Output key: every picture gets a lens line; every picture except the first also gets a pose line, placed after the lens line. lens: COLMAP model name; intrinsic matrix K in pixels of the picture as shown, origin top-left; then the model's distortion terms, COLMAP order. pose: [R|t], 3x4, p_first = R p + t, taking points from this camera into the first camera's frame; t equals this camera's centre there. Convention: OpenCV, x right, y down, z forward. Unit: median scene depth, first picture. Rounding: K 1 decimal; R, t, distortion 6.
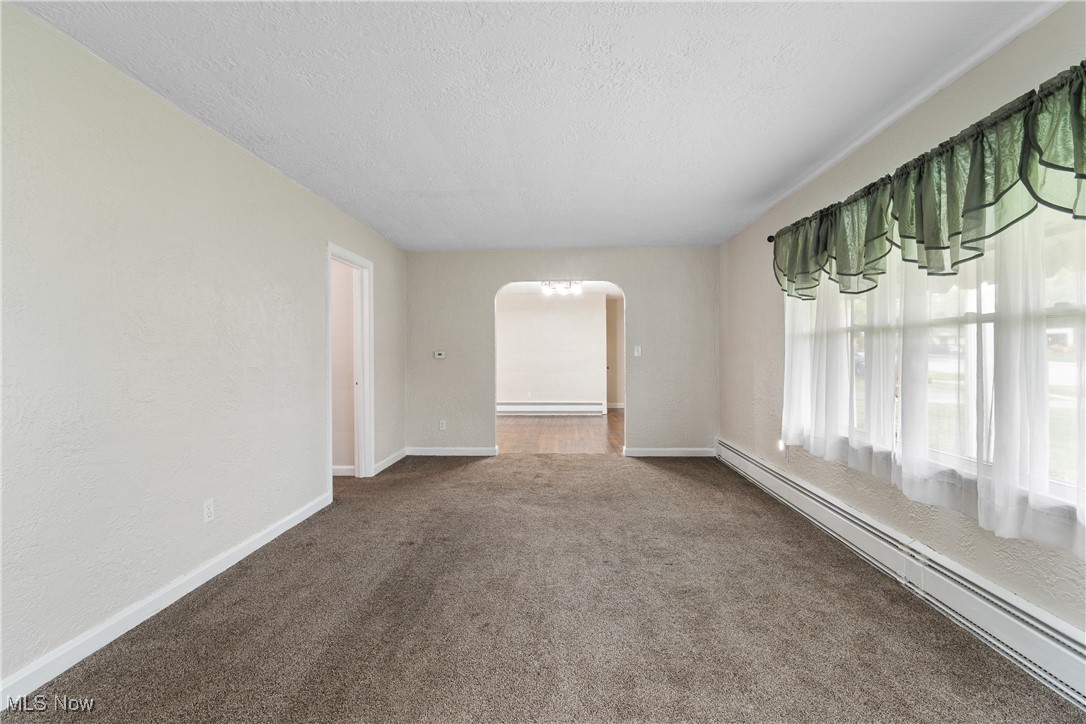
lens RADIAL K [[482.3, 0, 548.9], [0, 482.3, 352.7], [0, 0, 1]] dist [0.000824, 0.000164]
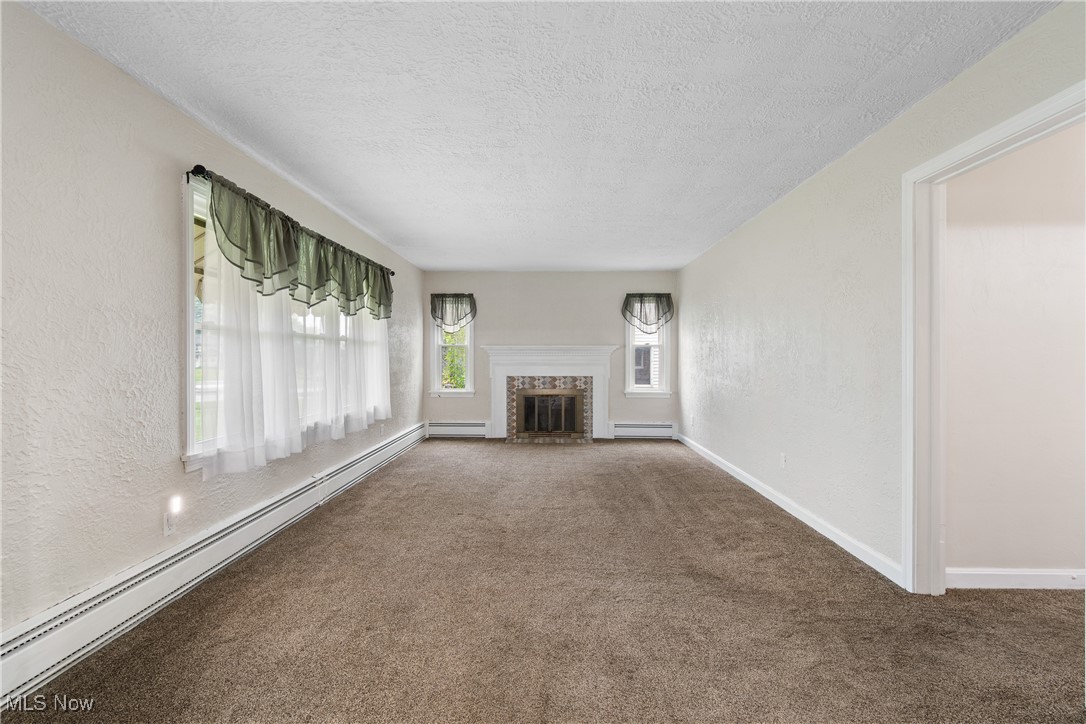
lens RADIAL K [[482.1, 0, 541.6], [0, 482.1, 363.4], [0, 0, 1]] dist [0.002036, -0.000995]
pose [[-0.999875, 0.004589, -0.015150, 0.042328], [0.004333, 0.999848, 0.016861, 0.005065], [0.015225, 0.016794, -0.999743, 2.300965]]
